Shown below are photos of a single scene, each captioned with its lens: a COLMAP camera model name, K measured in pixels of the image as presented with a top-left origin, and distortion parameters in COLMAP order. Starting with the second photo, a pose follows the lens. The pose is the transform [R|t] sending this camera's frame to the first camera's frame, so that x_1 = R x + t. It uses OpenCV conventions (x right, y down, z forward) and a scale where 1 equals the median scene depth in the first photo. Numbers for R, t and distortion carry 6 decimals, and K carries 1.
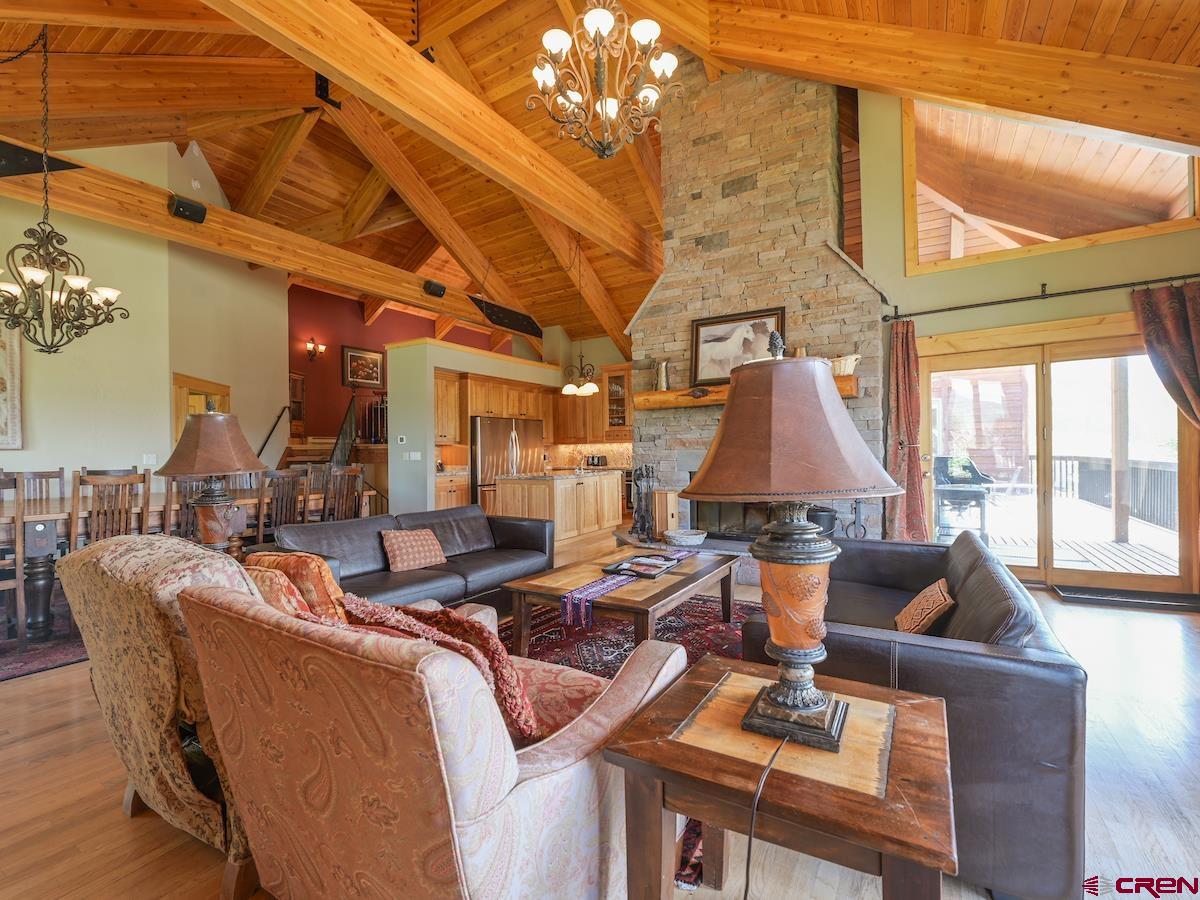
lens RADIAL K [[533.9, 0, 600.0], [0, 533.9, 450.0], [0, 0, 1]] dist [-0.001341, -0.000556]
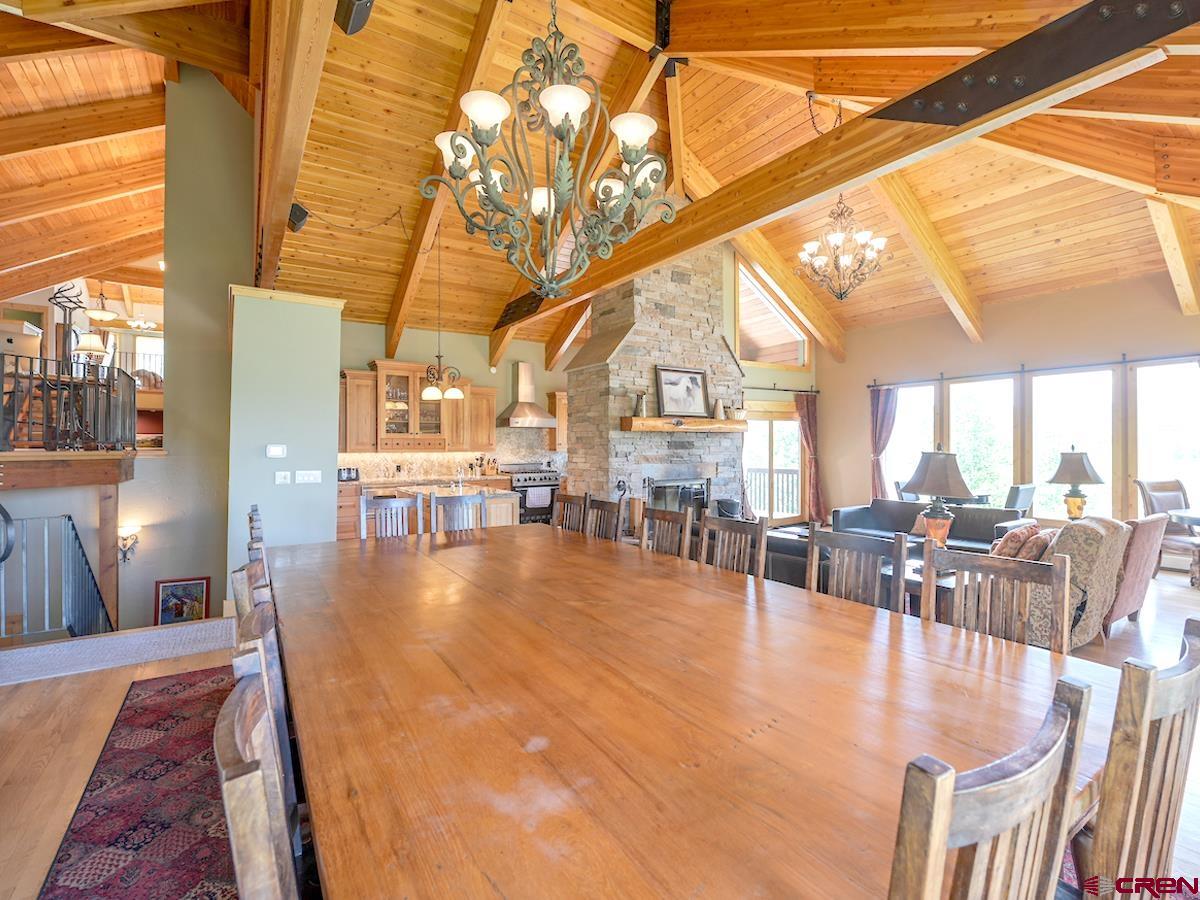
lens RADIAL K [[533.9, 0, 600.0], [0, 533.9, 450.0], [0, 0, 1]] dist [-0.001341, -0.000556]
pose [[0.417923, 0.002179, 0.908480, -1.107369], [-0.005670, 0.999984, 0.000209, -0.034714], [-0.908465, -0.005238, 0.417928, 0.592693]]
